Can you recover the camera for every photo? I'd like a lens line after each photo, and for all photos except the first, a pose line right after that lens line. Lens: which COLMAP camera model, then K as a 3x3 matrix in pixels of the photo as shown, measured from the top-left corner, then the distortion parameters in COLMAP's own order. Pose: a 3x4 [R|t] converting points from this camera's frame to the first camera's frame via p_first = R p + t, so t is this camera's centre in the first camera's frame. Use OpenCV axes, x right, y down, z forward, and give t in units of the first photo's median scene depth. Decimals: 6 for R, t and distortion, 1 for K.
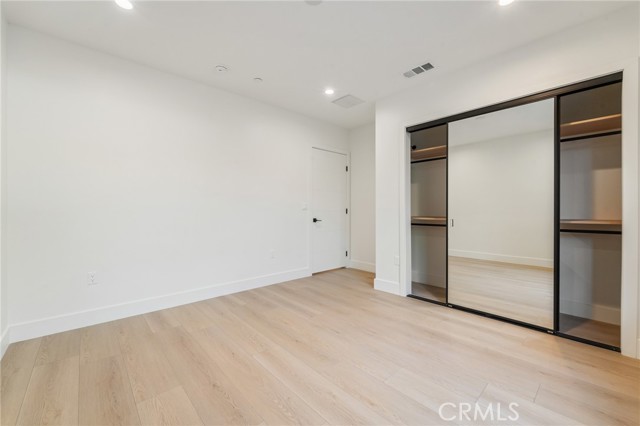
lens RADIAL K [[256.8, 0, 318.5], [0, 256.8, 213.6], [0, 0, 1]] dist [-0.001227, -0.000553]
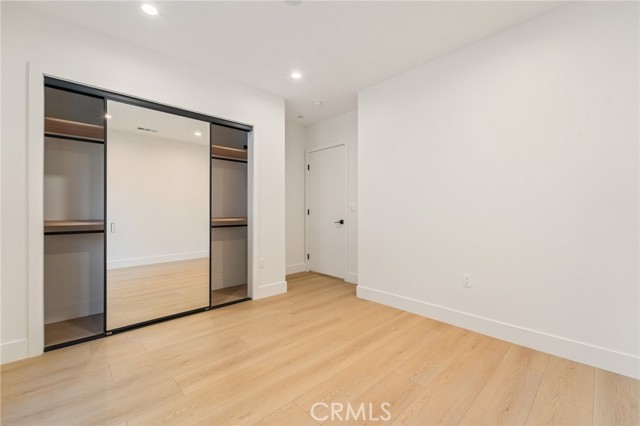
lens RADIAL K [[272.5, 0, 320.0], [0, 272.5, 213.0], [0, 0, 1]] dist [-0.000236, -0.000206]
pose [[-0.021201, -0.006178, 0.999756, -0.335760], [0.013909, 0.999882, 0.006474, -0.004565], [-0.999678, 0.014043, -0.021113, 0.374080]]
